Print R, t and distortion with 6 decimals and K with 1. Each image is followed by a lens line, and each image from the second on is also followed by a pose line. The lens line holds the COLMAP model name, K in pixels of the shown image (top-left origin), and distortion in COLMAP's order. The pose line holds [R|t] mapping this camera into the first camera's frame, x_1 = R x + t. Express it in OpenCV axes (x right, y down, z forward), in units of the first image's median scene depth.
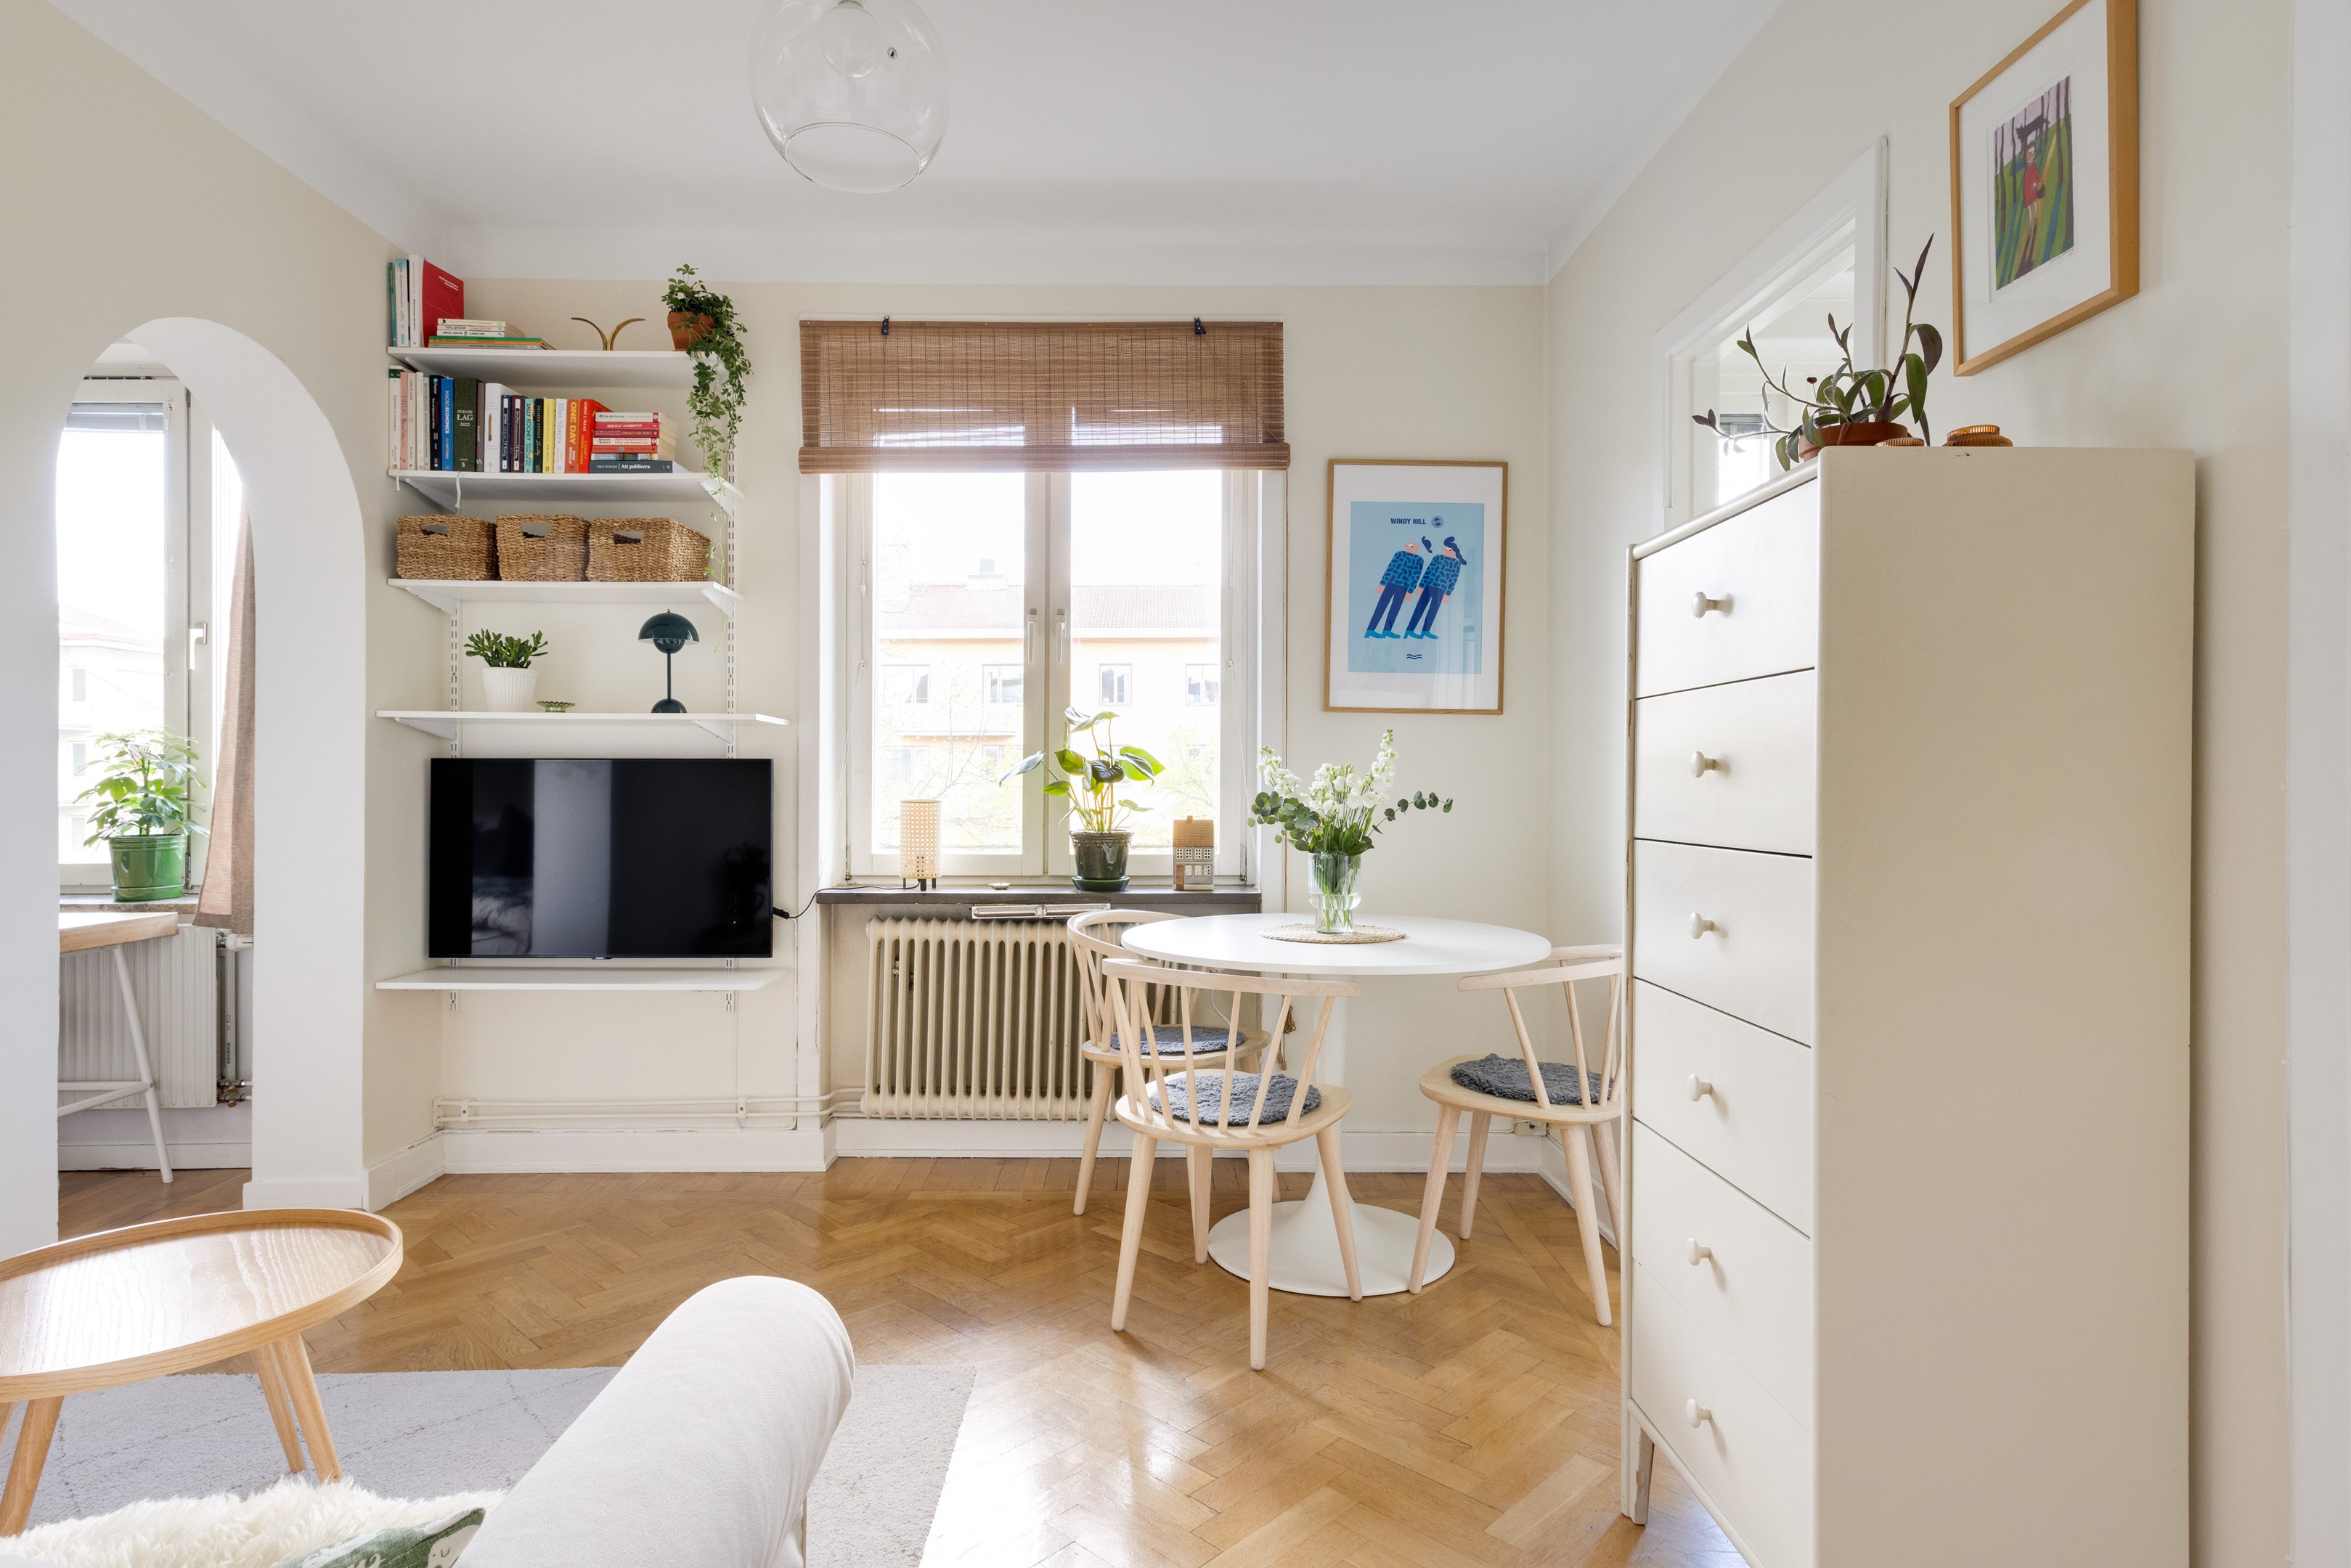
lens RADIAL K [[1223.6, 0, 1157.4], [0, 1223.6, 790.9], [0, 0, 1]] dist [0.010391, -0.002992]
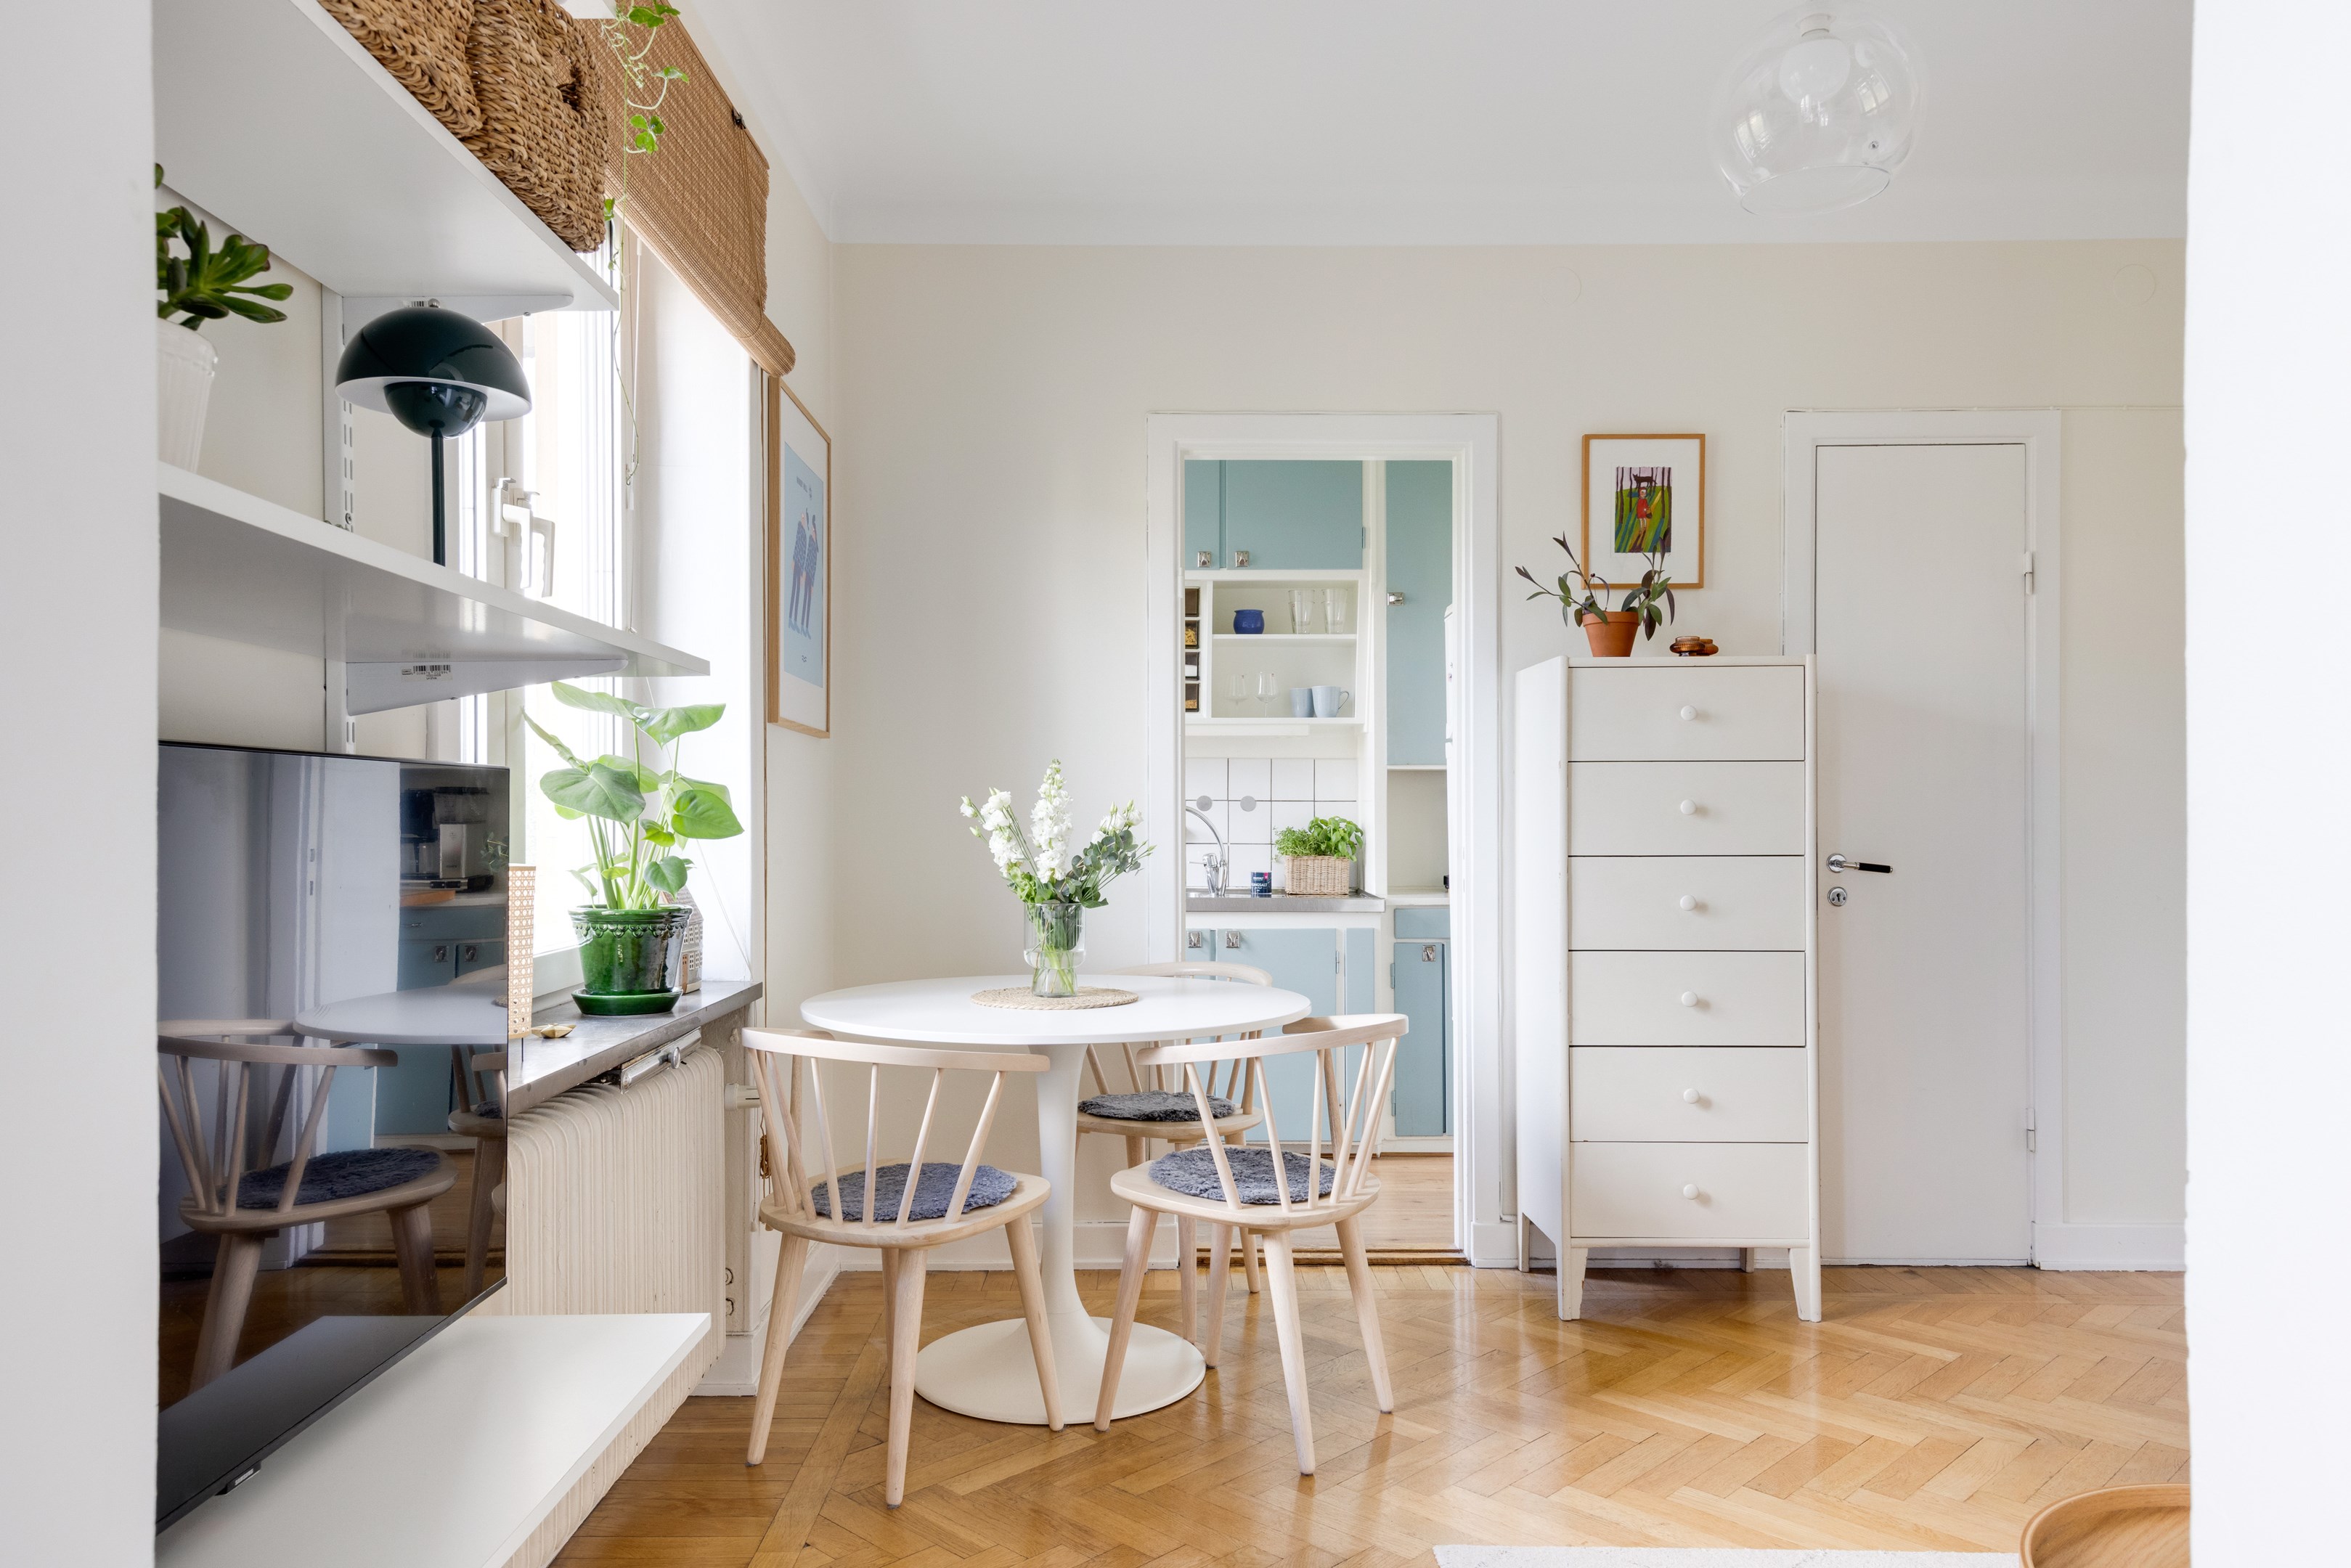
lens RADIAL K [[1536.8, 0, 1087.0], [0, 1536.8, 789.6], [0, 0, 1]] dist [0.017638, 0.002414]
pose [[0.045423, 0.014697, 0.998860, -0.794416], [0.007021, 0.999862, -0.015031, -0.007237], [-0.998943, 0.007696, 0.045313, 0.797906]]
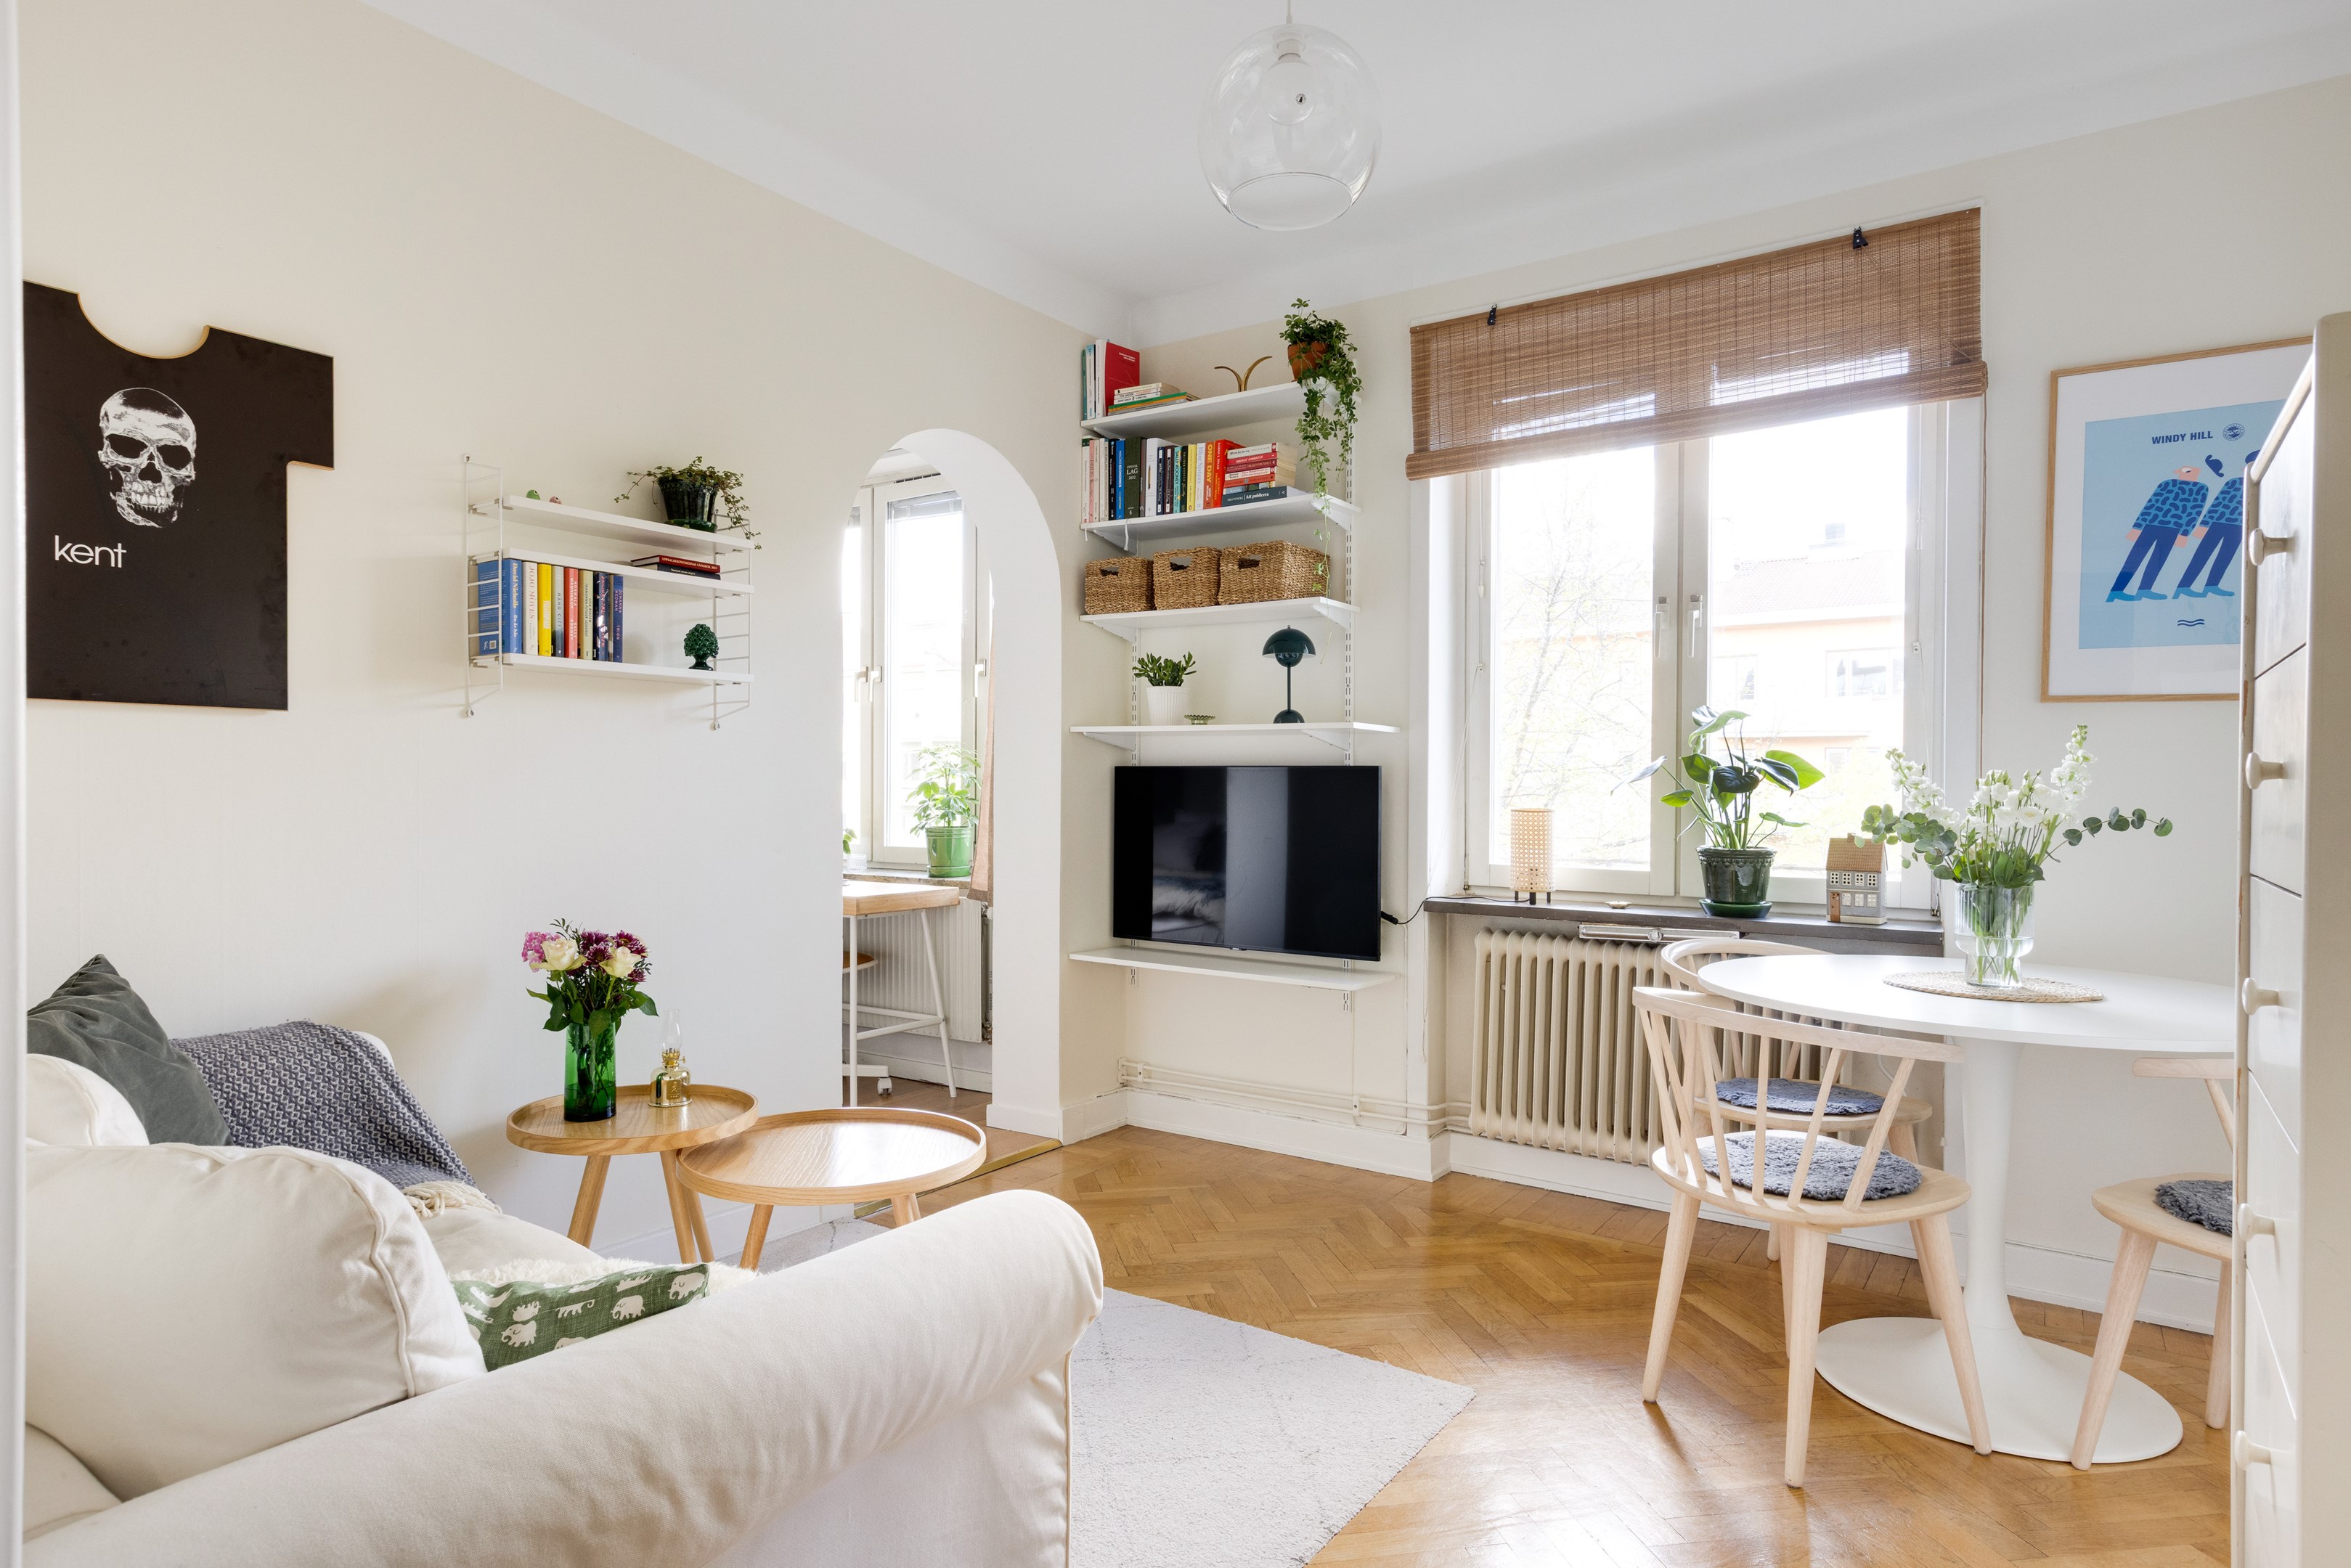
lens RADIAL K [[1323.6, 0, 1162.2], [0, 1323.6, 808.6], [0, 0, 1]] dist [0.013563, -0.005205]
pose [[0.814191, 0.015709, -0.580385, 0.177029], [-0.011712, 0.999875, 0.010632, -0.000332], [0.580479, -0.001859, 0.814273, 0.000455]]
